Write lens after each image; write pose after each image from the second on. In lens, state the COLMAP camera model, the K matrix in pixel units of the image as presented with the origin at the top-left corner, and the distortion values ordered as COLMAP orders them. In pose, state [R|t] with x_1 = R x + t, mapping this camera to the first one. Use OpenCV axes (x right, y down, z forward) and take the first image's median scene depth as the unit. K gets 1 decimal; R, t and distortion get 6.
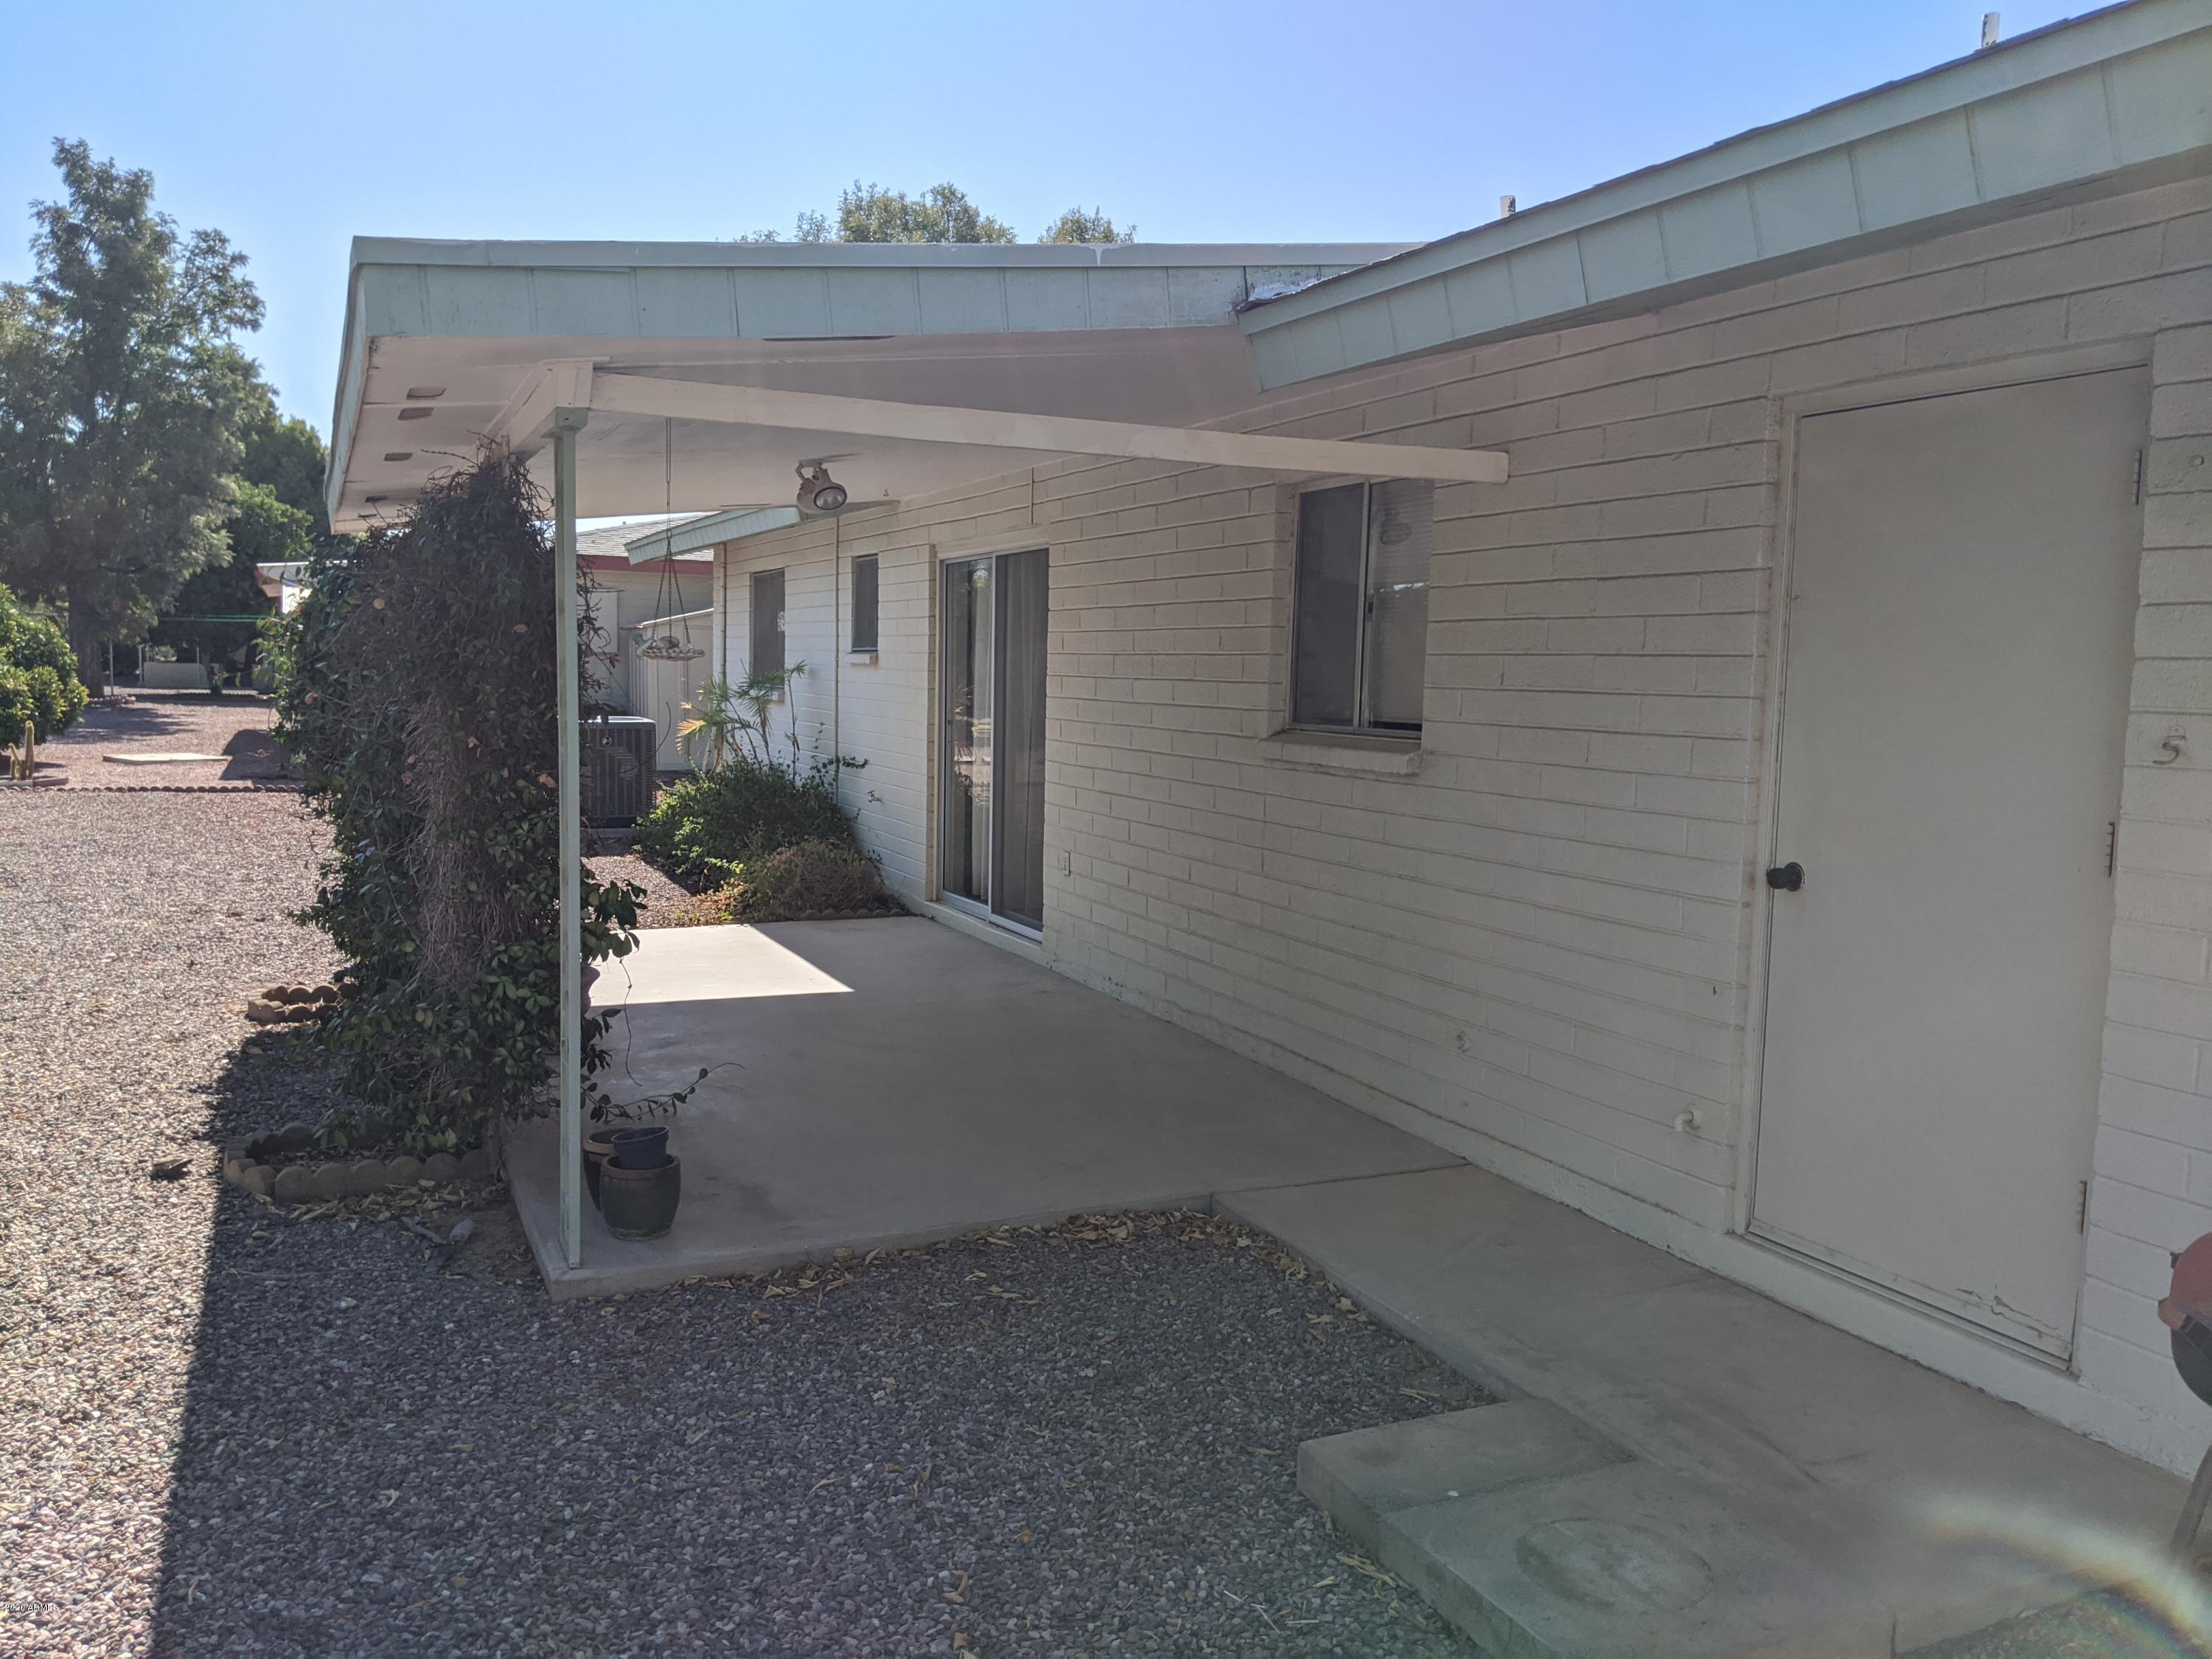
lens RADIAL K [[1774.7, 0, 1110.7], [0, 1774.7, 856.5], [0, 0, 1]] dist [0.062628, -0.116571]
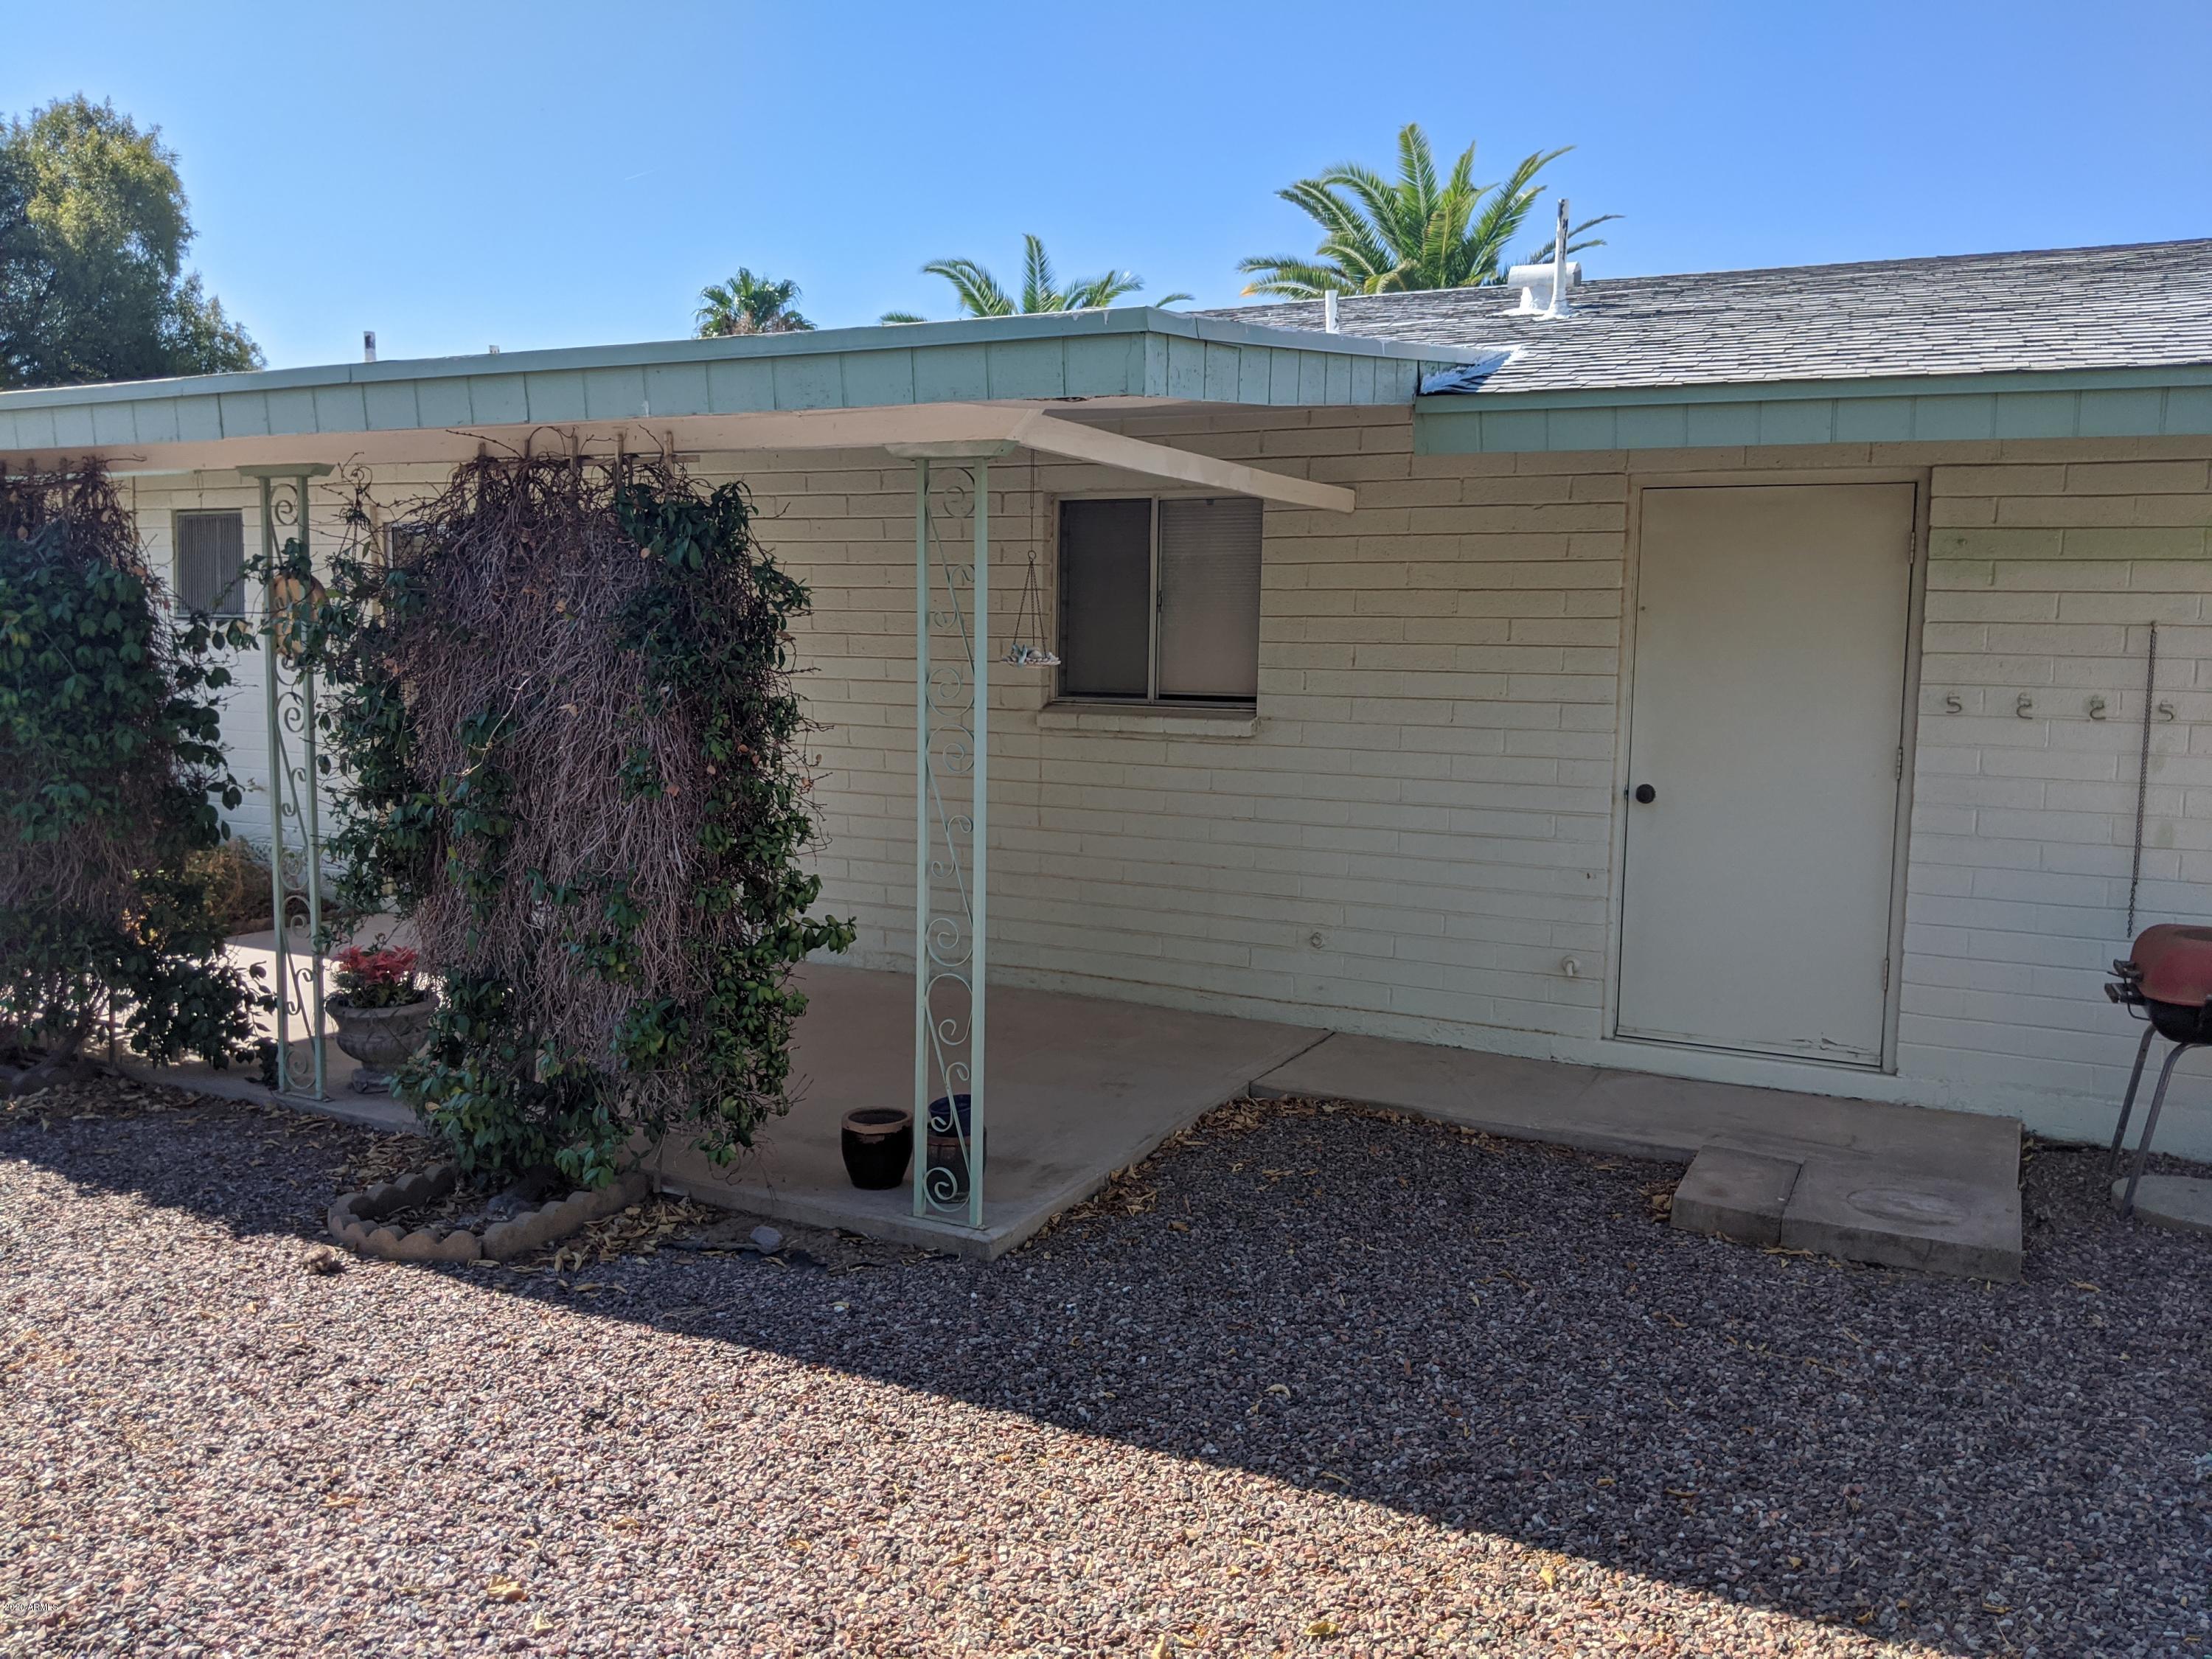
lens RADIAL K [[1768.3, 0, 1106.0], [0, 1768.3, 829.5], [0, 0, 1]] dist [0.092561, -0.185958]
pose [[0.778179, -0.079774, 0.622956, -0.888092], [0.067769, 0.996774, 0.042990, -0.052726], [-0.624376, 0.008763, 0.781075, 0.107613]]
